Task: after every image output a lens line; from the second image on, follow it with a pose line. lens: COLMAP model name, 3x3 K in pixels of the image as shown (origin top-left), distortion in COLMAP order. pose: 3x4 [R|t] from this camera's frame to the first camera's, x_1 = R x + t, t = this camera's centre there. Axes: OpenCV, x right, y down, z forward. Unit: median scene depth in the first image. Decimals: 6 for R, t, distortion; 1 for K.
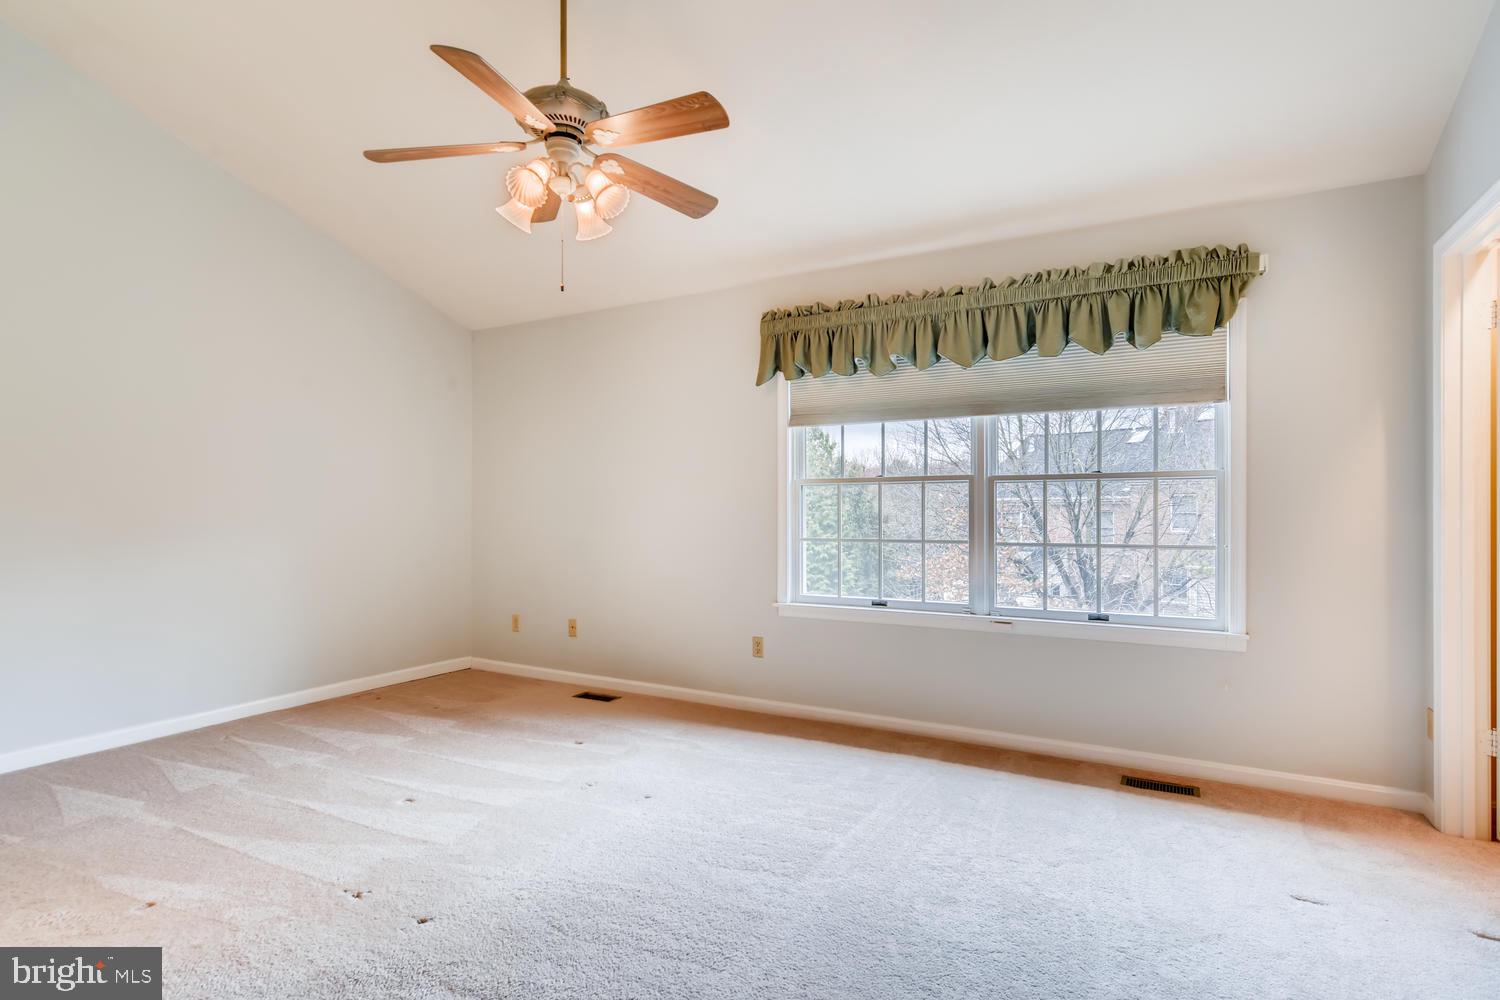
lens RADIAL K [[758.1, 0, 750.2], [0, 758.1, 505.9], [0, 0, 1]] dist [-0.003477, 0.000356]
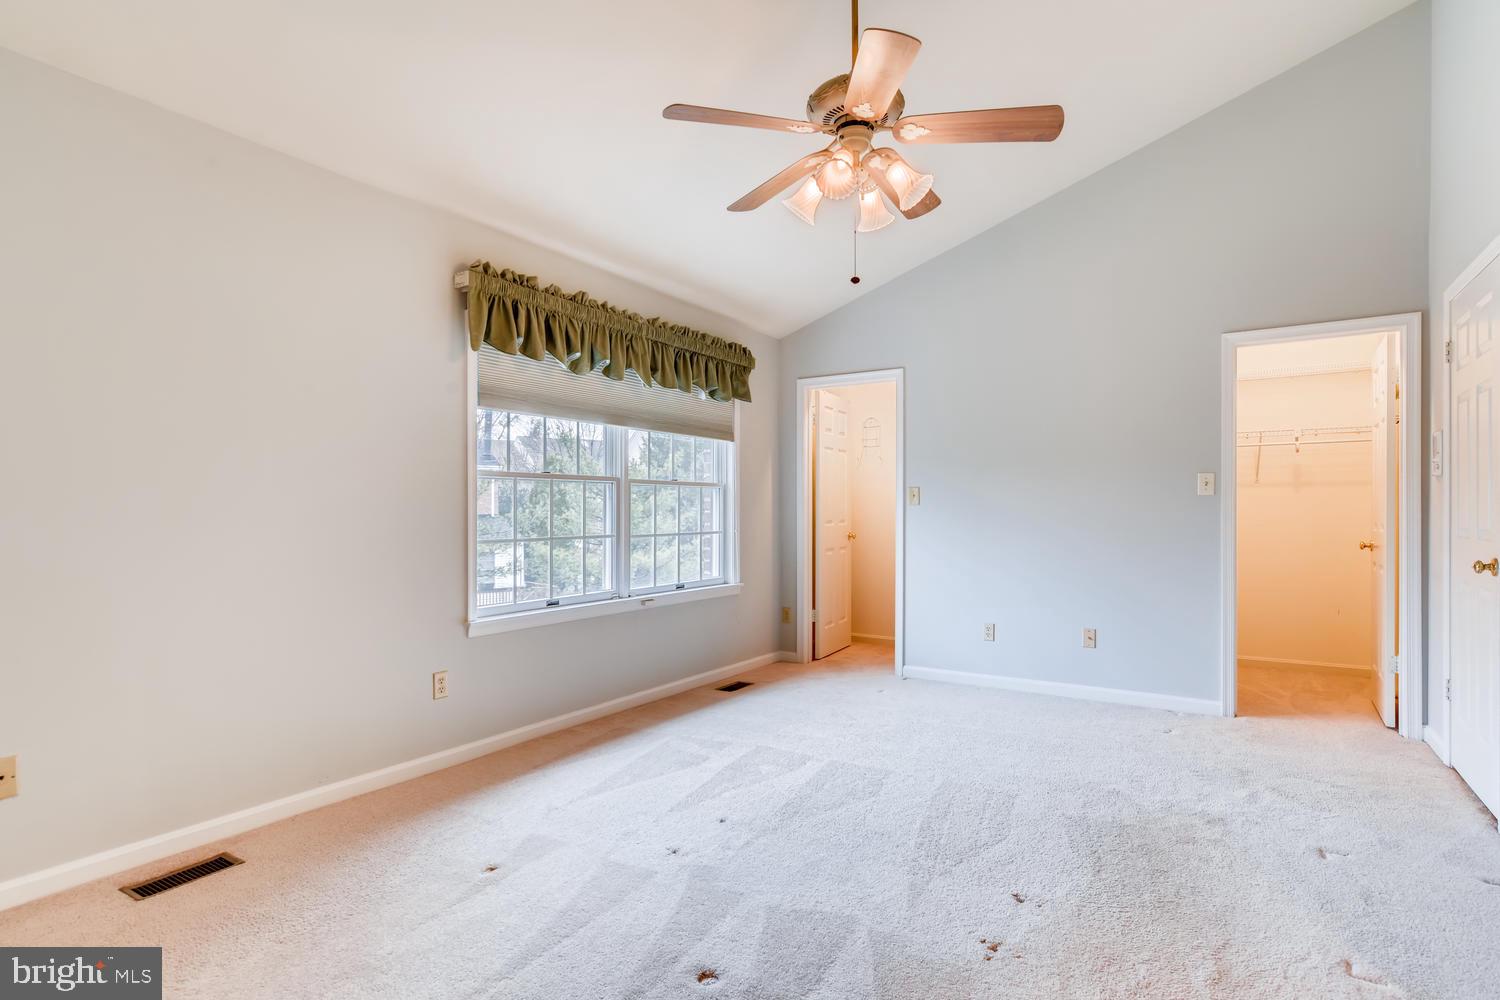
lens RADIAL K [[758.1, 0, 749.6], [0, 758.1, 499.8], [0, 0, 1]] dist [-0.003477, 0.000356]
pose [[0.057438, 0.012327, 0.998273, -0.951735], [-0.012450, 0.999855, -0.011630, 0.004792], [-0.998271, -0.011760, 0.057583, 0.830880]]
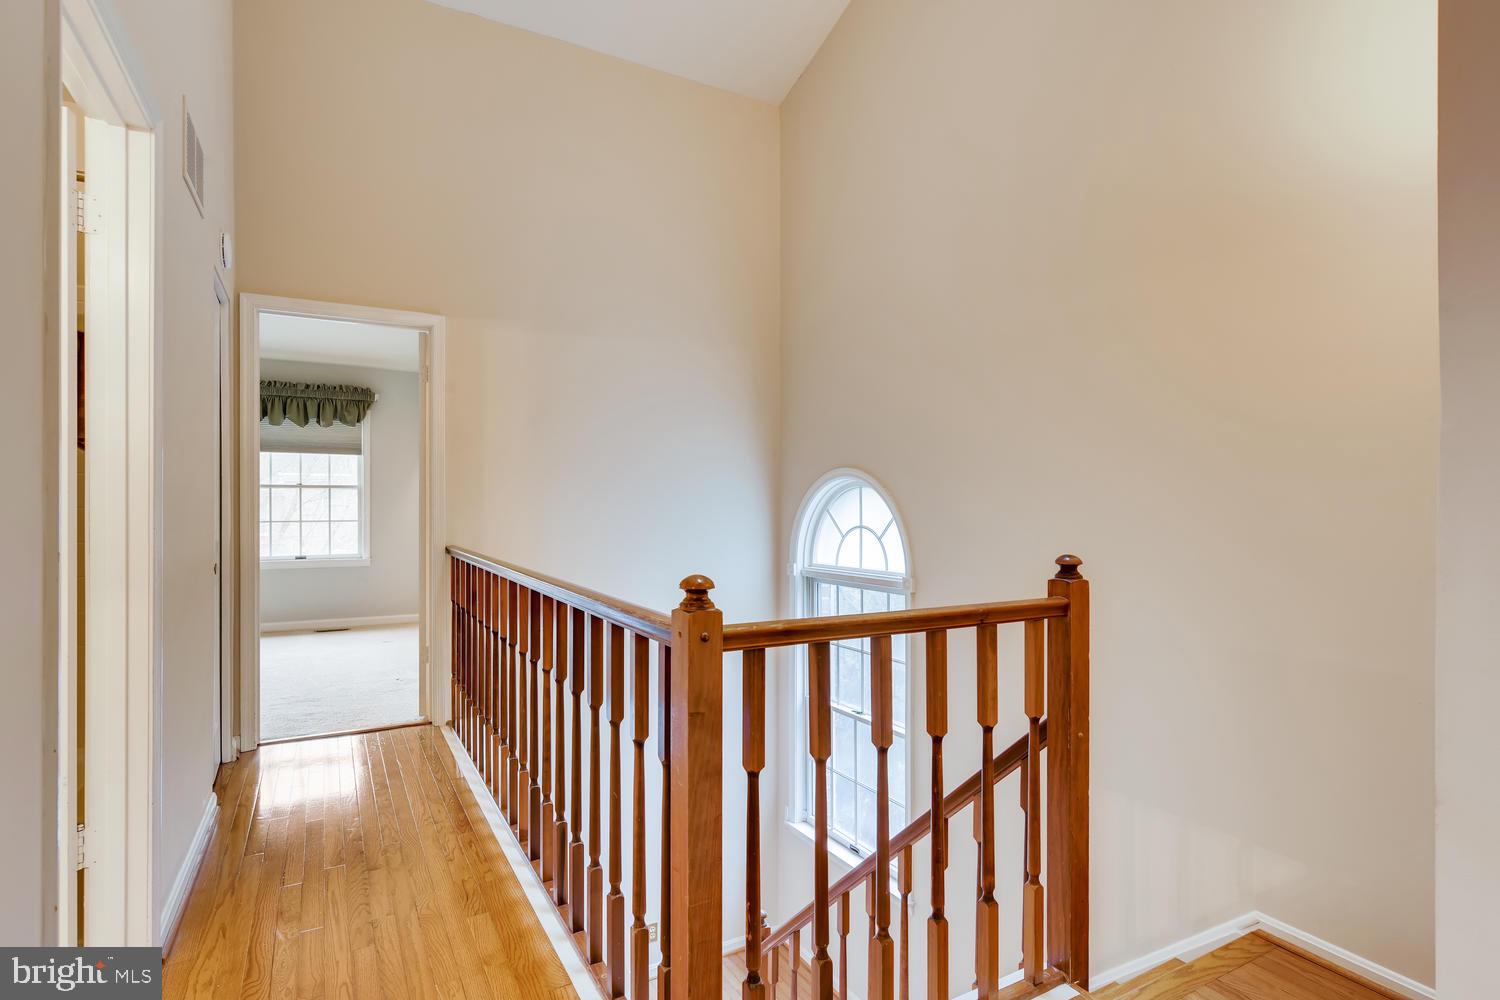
lens RADIAL K [[758.1, 0, 750.4], [0, 758.1, 504.4], [0, 0, 1]] dist [-0.003477, 0.000356]
pose [[0.533680, -0.001907, 0.845684, -0.620501], [-0.005503, 0.999968, 0.005727, -0.010353], [-0.845669, -0.007711, 0.533653, -1.111467]]
